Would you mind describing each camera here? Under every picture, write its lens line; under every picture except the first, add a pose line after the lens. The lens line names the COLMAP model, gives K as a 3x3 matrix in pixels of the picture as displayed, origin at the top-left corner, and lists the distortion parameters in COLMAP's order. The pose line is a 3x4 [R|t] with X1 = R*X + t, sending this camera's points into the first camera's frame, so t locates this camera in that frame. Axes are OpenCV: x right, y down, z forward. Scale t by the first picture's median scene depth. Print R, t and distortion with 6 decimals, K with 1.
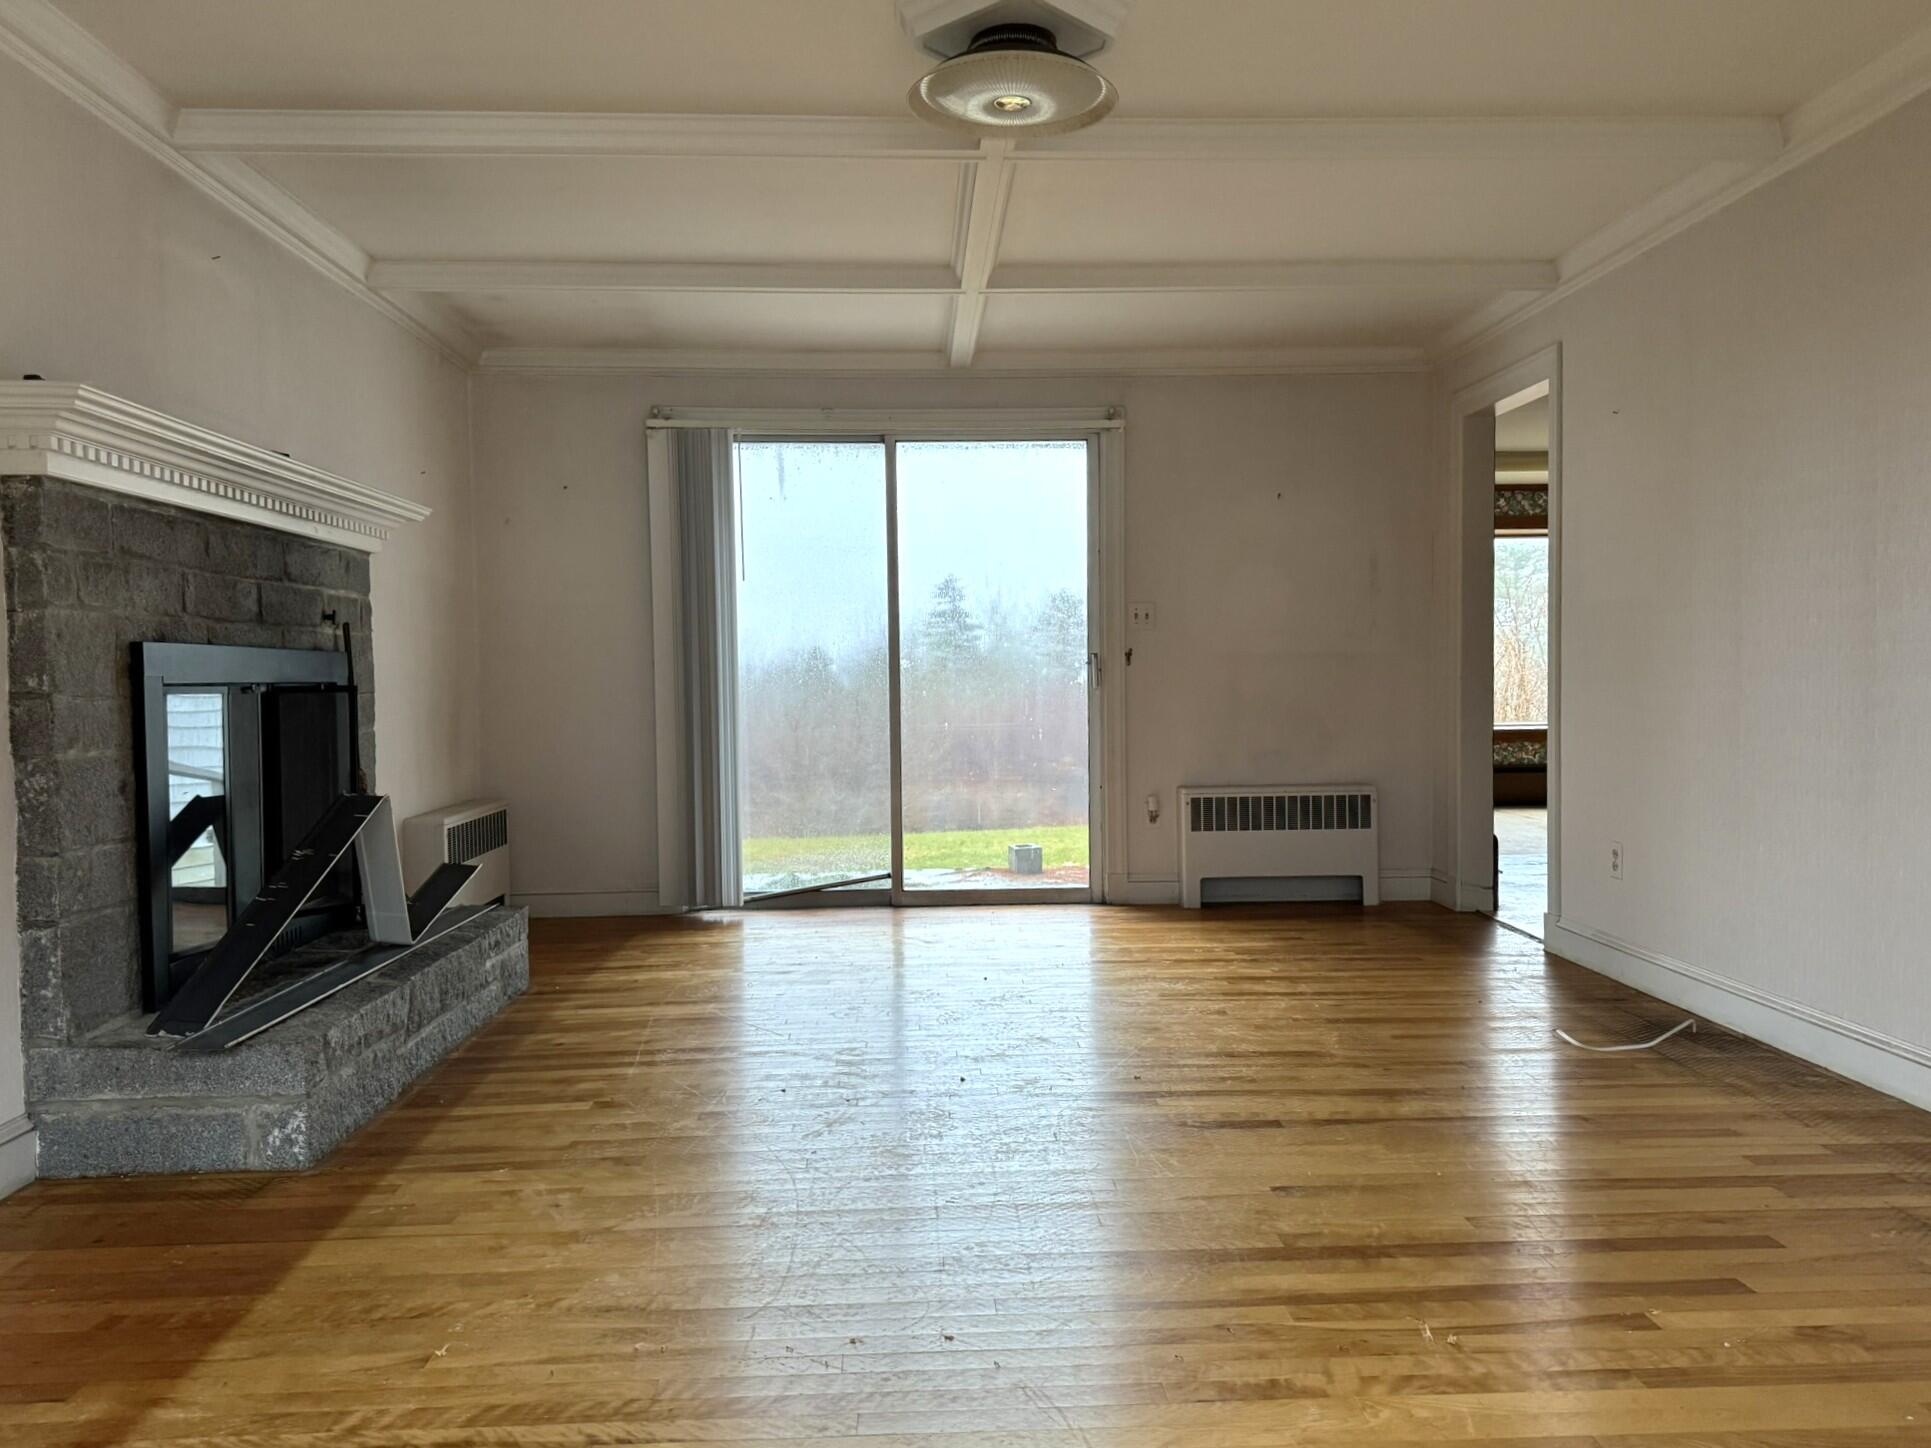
lens RADIAL K [[1429.6, 0, 965.5], [0, 1429.6, 724.0], [0, 0, 1]] dist [0.021139, -0.005251]
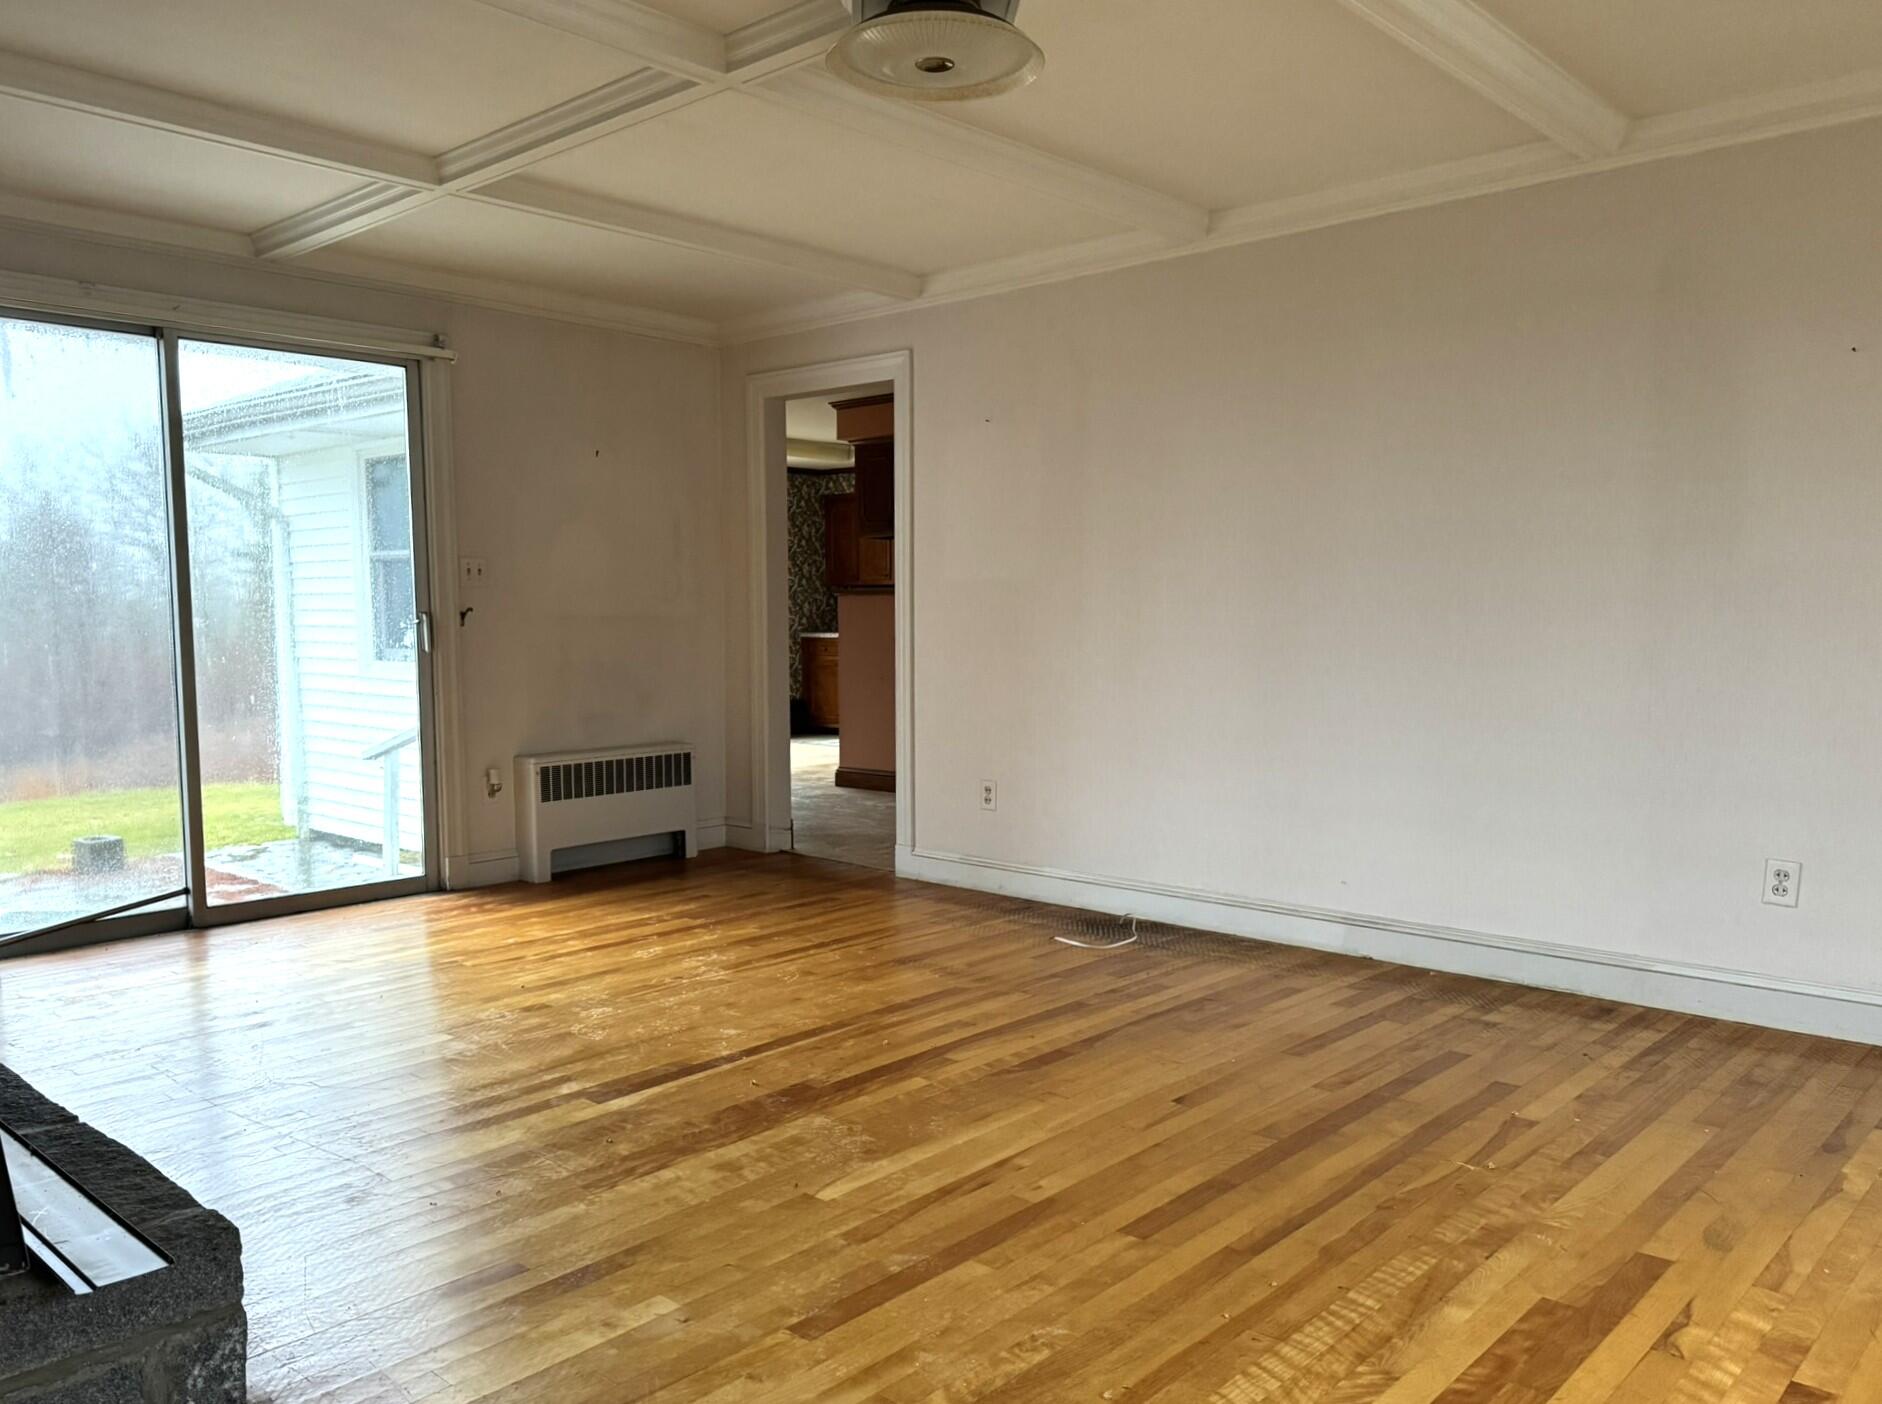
lens RADIAL K [[1420.3, 0, 941.4], [0, 1420.3, 724.9], [0, 0, 1]] dist [0.169199, -0.277791]
pose [[0.716320, -0.045659, 0.696277, -0.311991], [0.017870, 0.998730, 0.047108, -0.016266], [-0.697543, -0.021302, 0.716226, 0.134602]]
